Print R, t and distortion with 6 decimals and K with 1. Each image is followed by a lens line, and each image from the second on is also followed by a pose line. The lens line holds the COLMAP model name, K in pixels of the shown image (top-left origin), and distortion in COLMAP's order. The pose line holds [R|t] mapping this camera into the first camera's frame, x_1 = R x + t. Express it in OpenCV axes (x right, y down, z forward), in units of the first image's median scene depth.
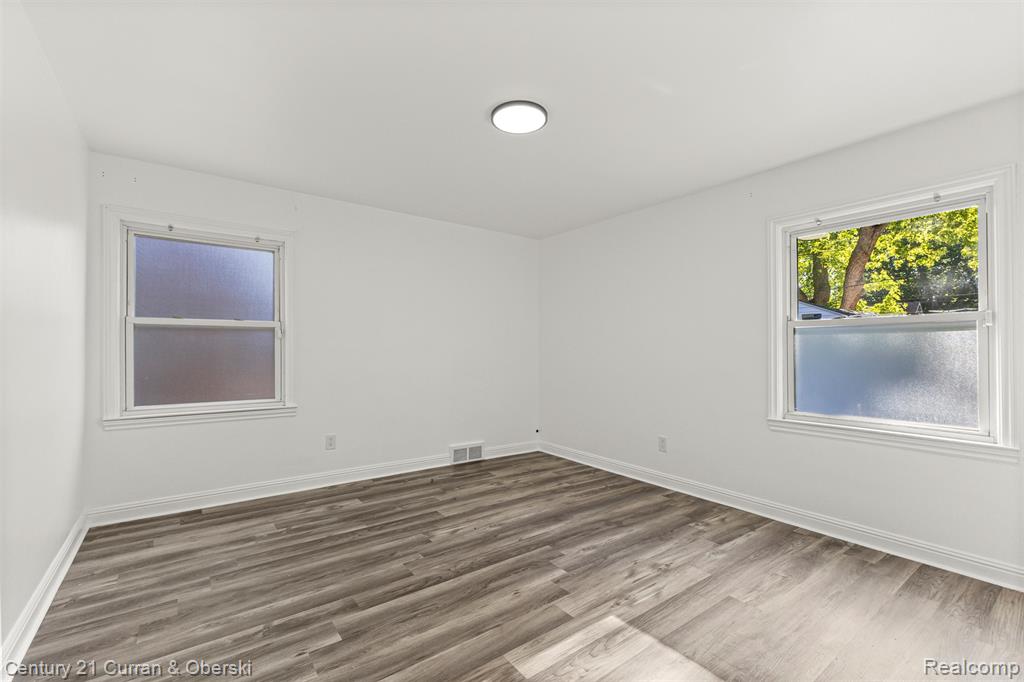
lens RADIAL K [[446.2, 0, 510.5], [0, 446.2, 344.2], [0, 0, 1]] dist [0.000876, -0.001692]
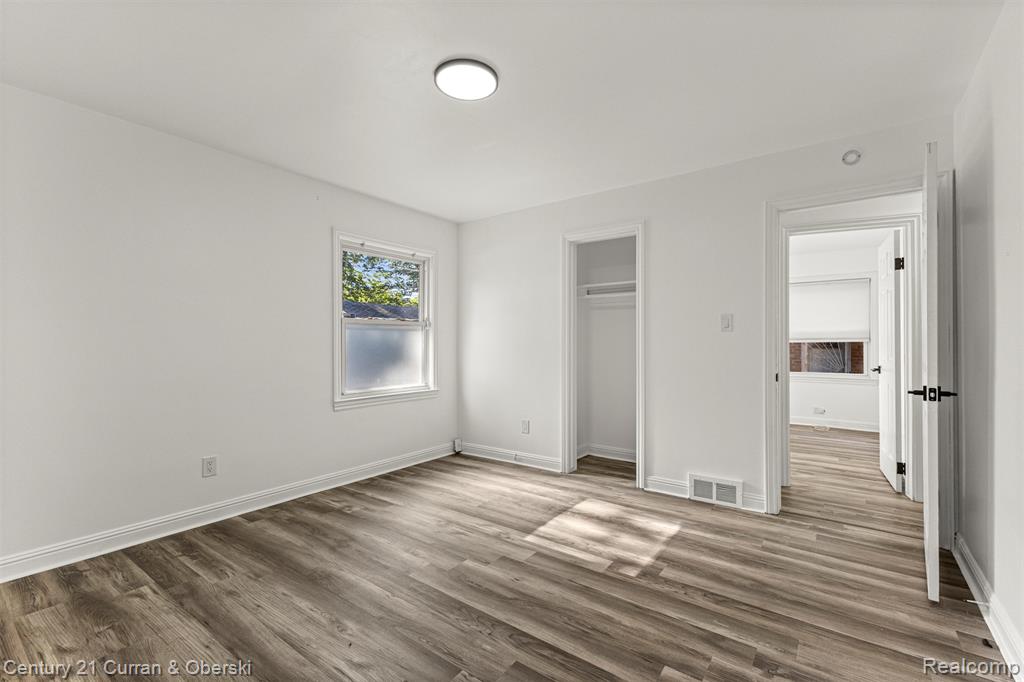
lens RADIAL K [[446.2, 0, 512.0], [0, 446.2, 339.1], [0, 0, 1]] dist [0.000876, -0.001692]
pose [[-0.291945, -0.000588, 0.956435, -0.840494], [-0.009134, 0.999956, -0.002173, 0.003729], [-0.956391, -0.009371, -0.291938, 1.143859]]
